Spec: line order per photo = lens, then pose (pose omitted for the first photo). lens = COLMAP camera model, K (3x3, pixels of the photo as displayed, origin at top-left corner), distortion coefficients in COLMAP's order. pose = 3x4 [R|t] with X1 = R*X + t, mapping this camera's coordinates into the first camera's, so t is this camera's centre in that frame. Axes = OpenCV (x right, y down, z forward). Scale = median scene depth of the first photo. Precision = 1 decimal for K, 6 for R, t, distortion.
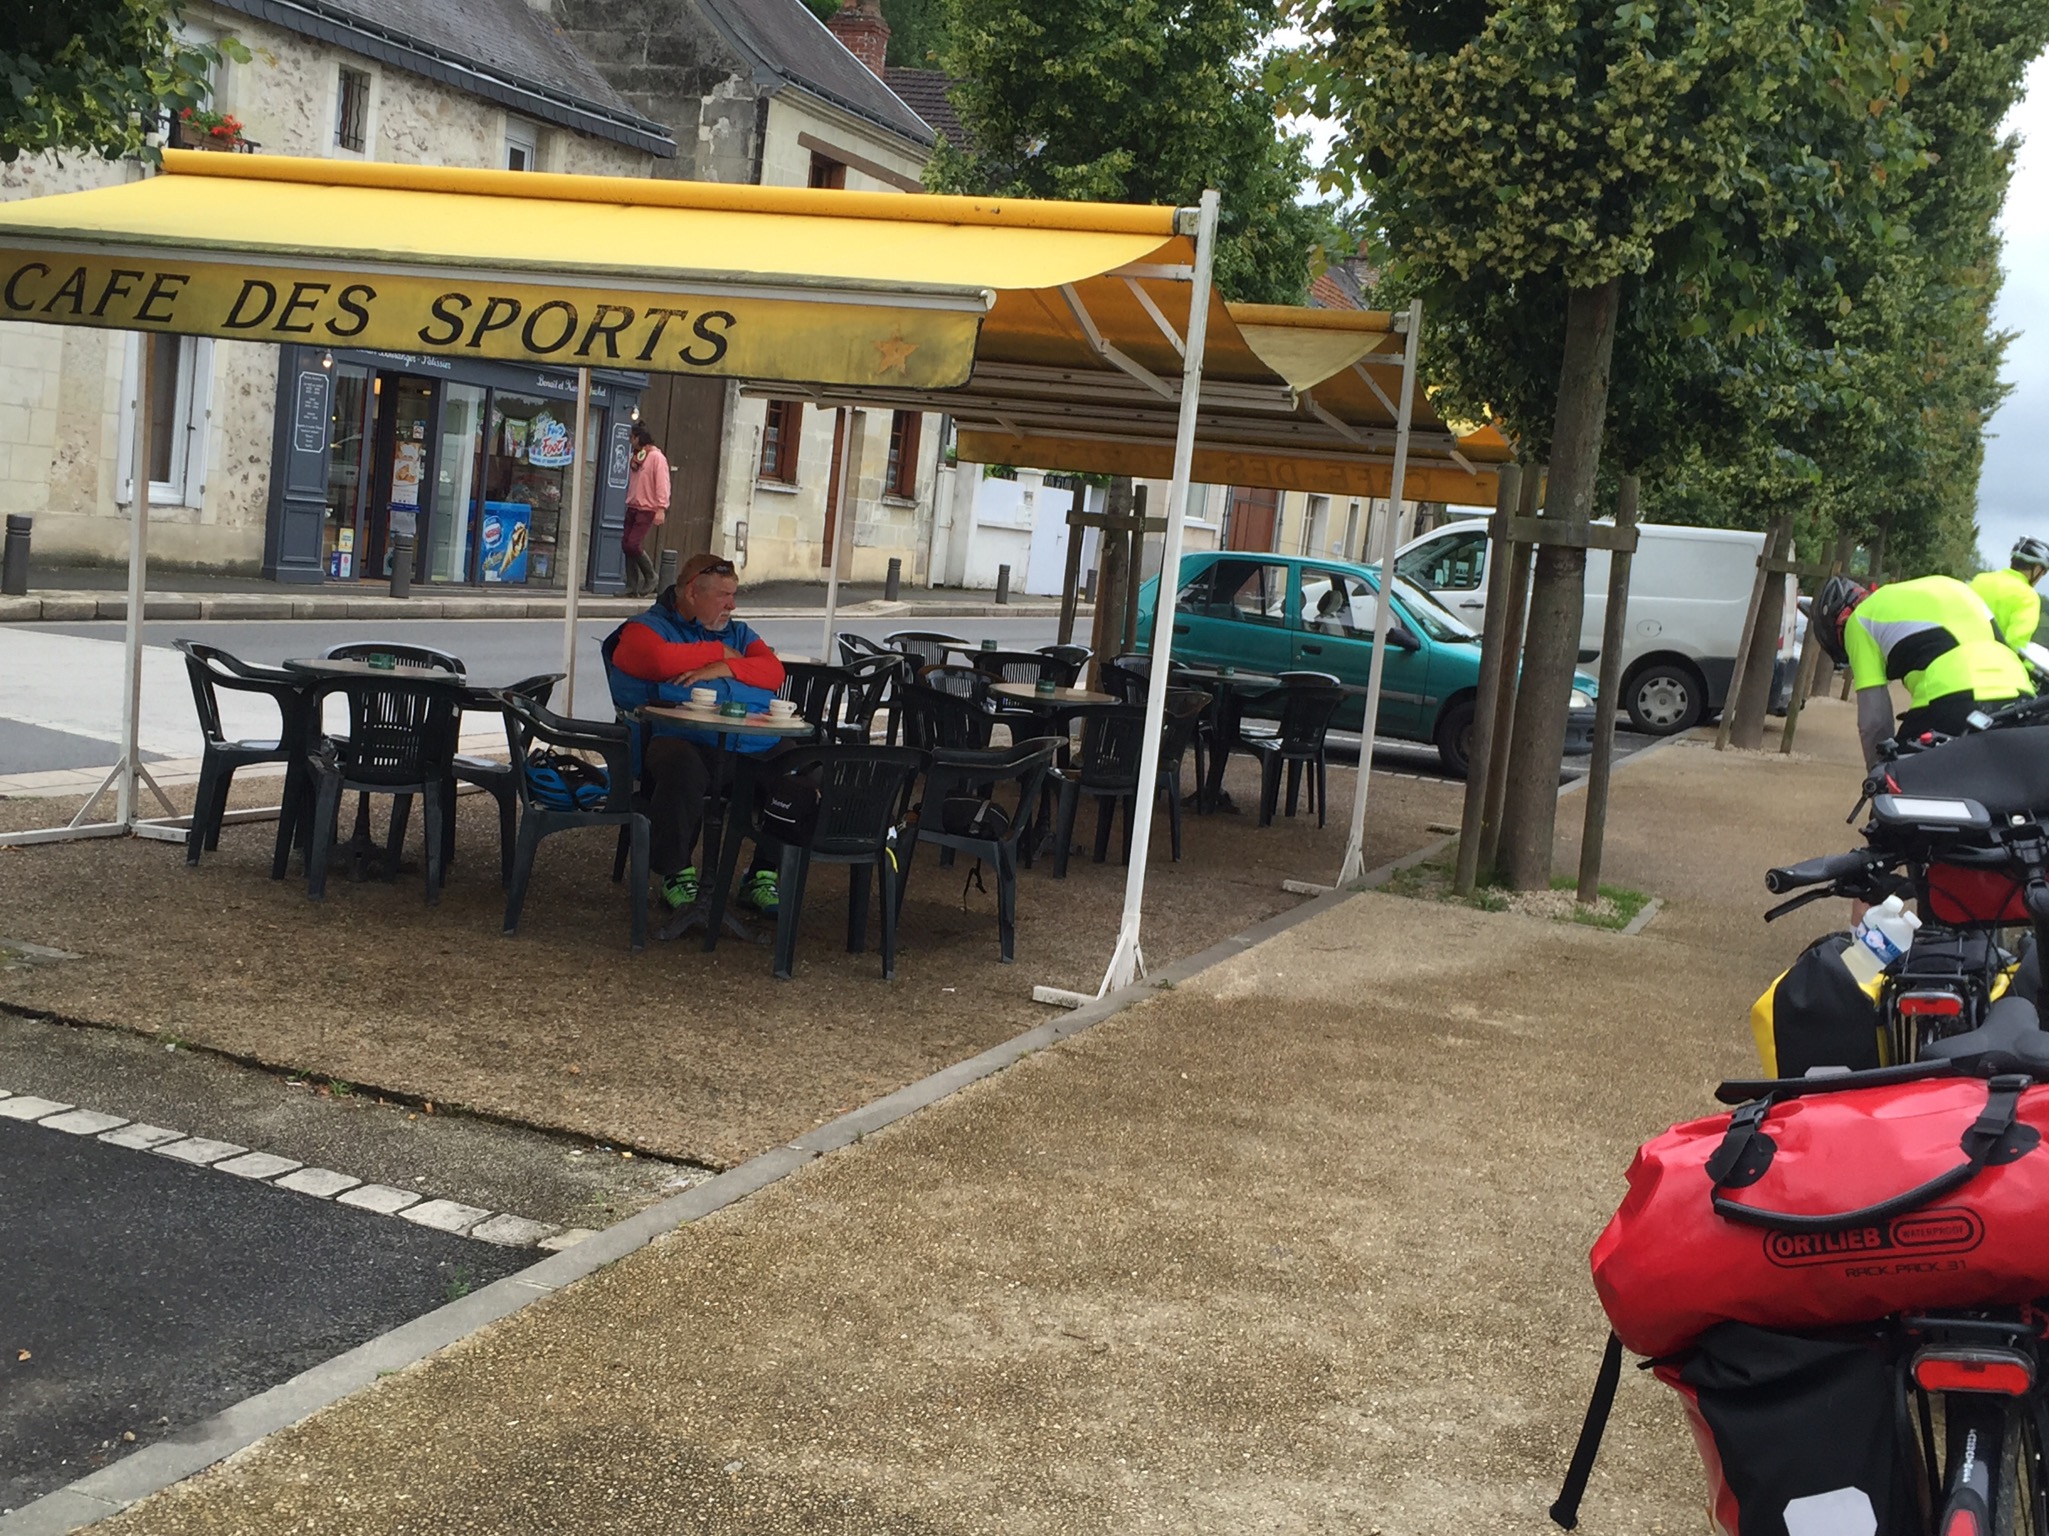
lens RADIAL K [[2319.8, 0, 1025.0], [0, 2319.8, 766.8], [0, 0, 1]] dist [0.019149, 0.000000]
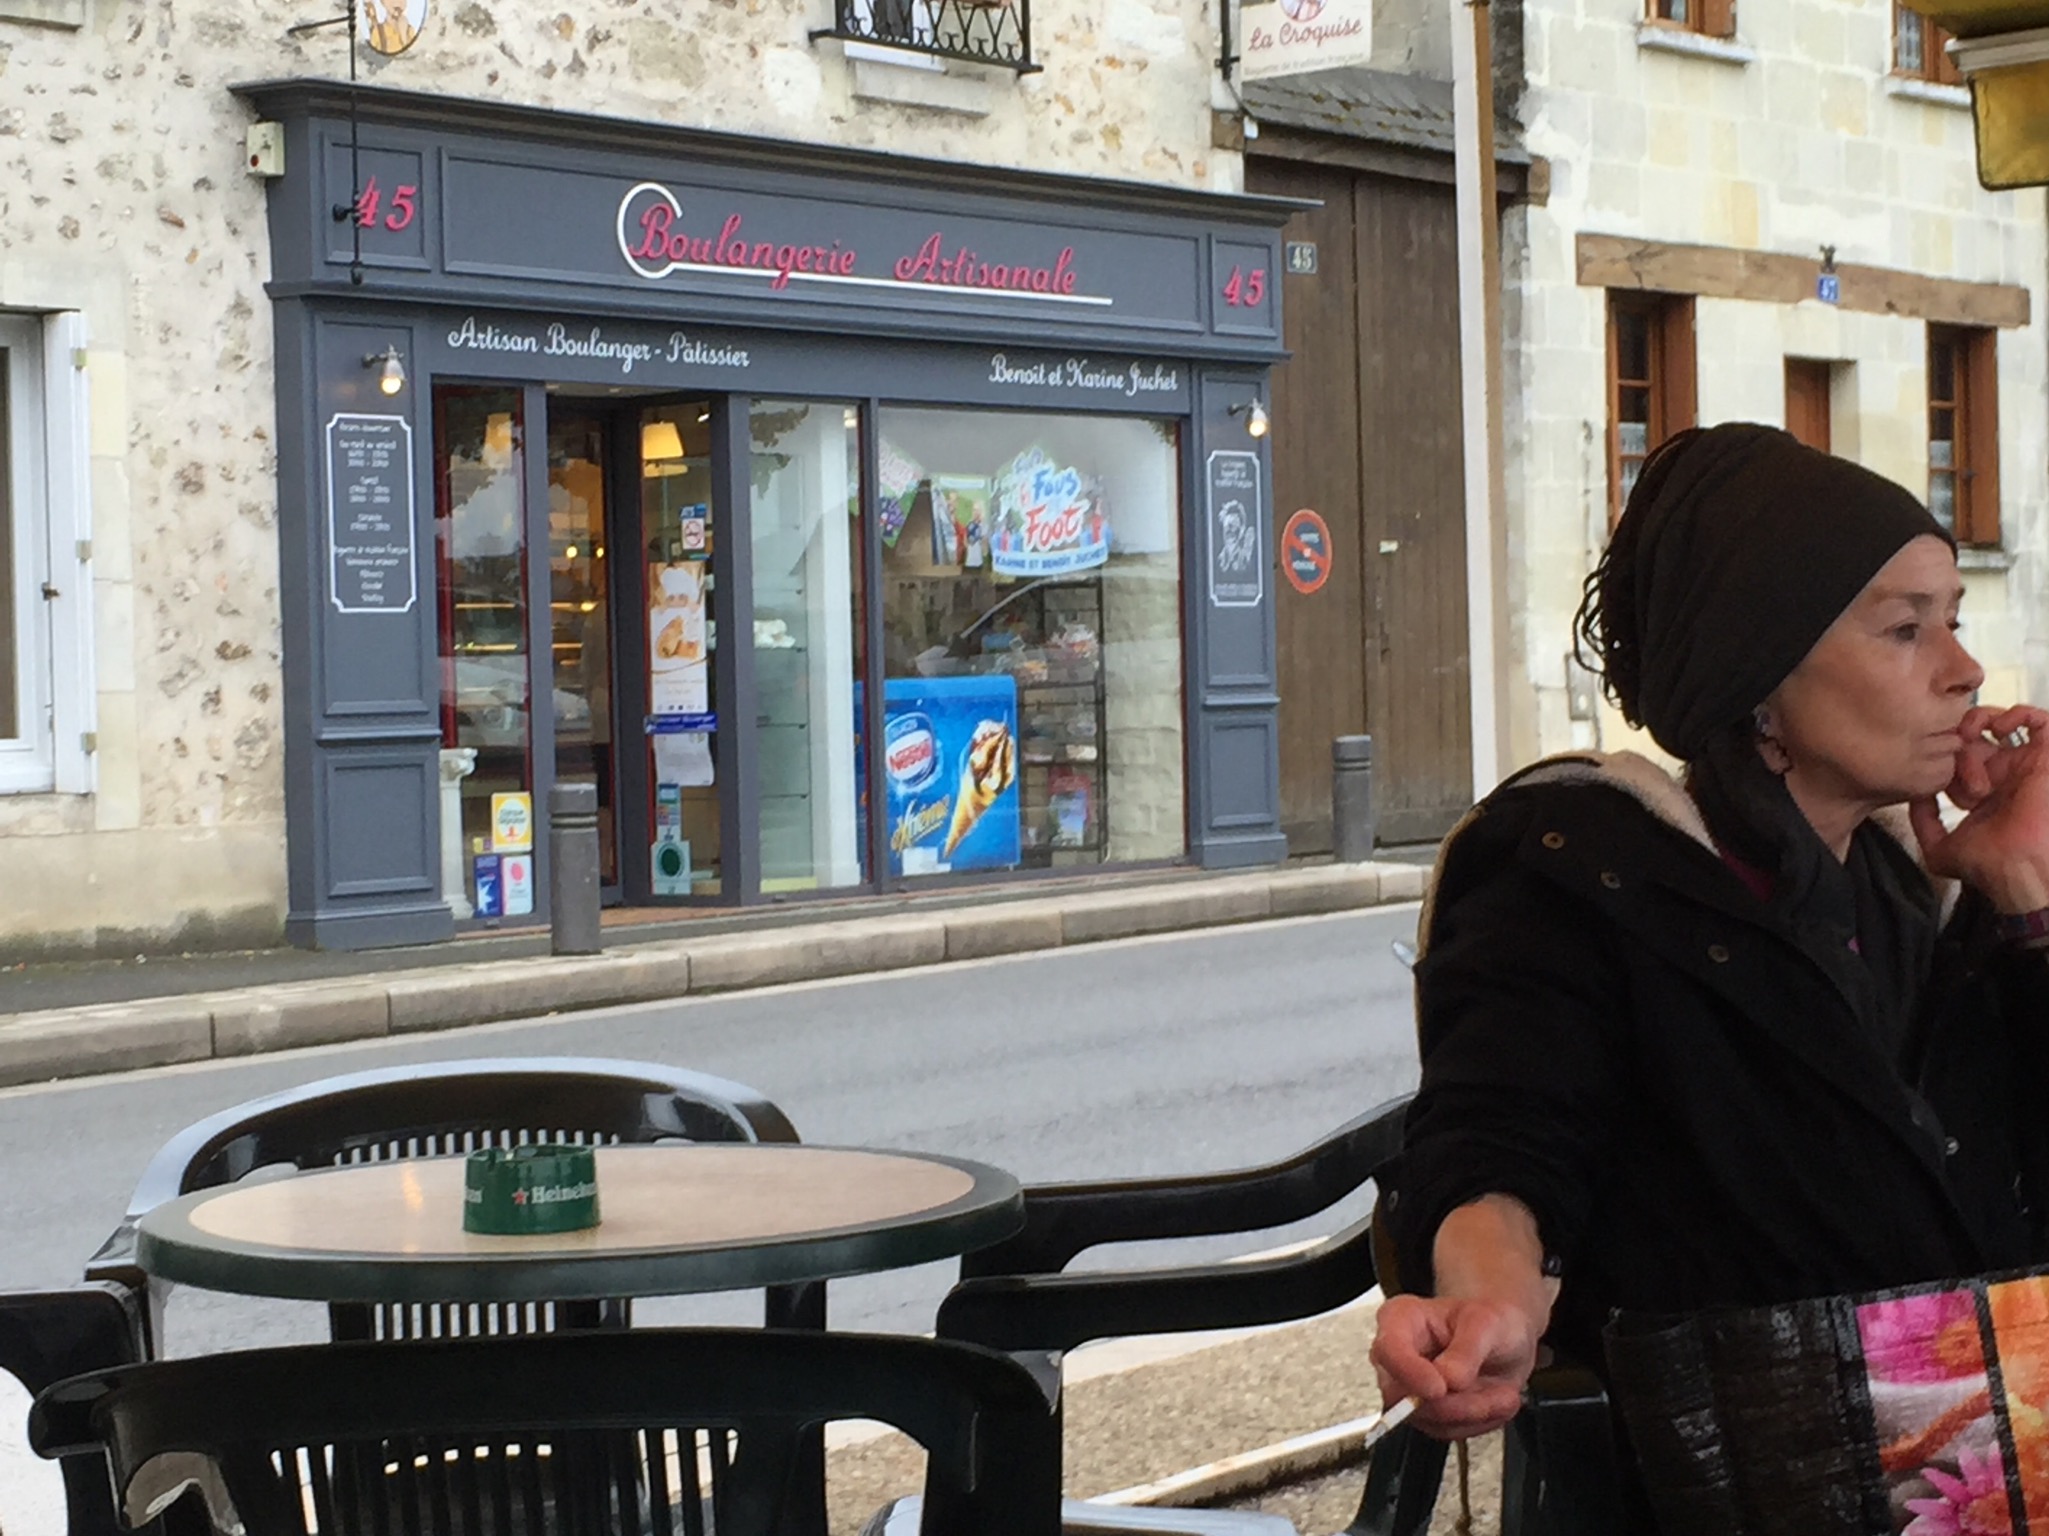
lens RADIAL K [[4023.4, 0, 1024.1], [0, 4023.4, 770.6], [0, 0, 1]] dist [0.018077, 0.000000]
pose [[0.944537, -0.138905, -0.297581, -0.004972], [0.110847, 0.987813, -0.109259, -0.020736], [0.309132, 0.070213, 0.948424, 0.358761]]
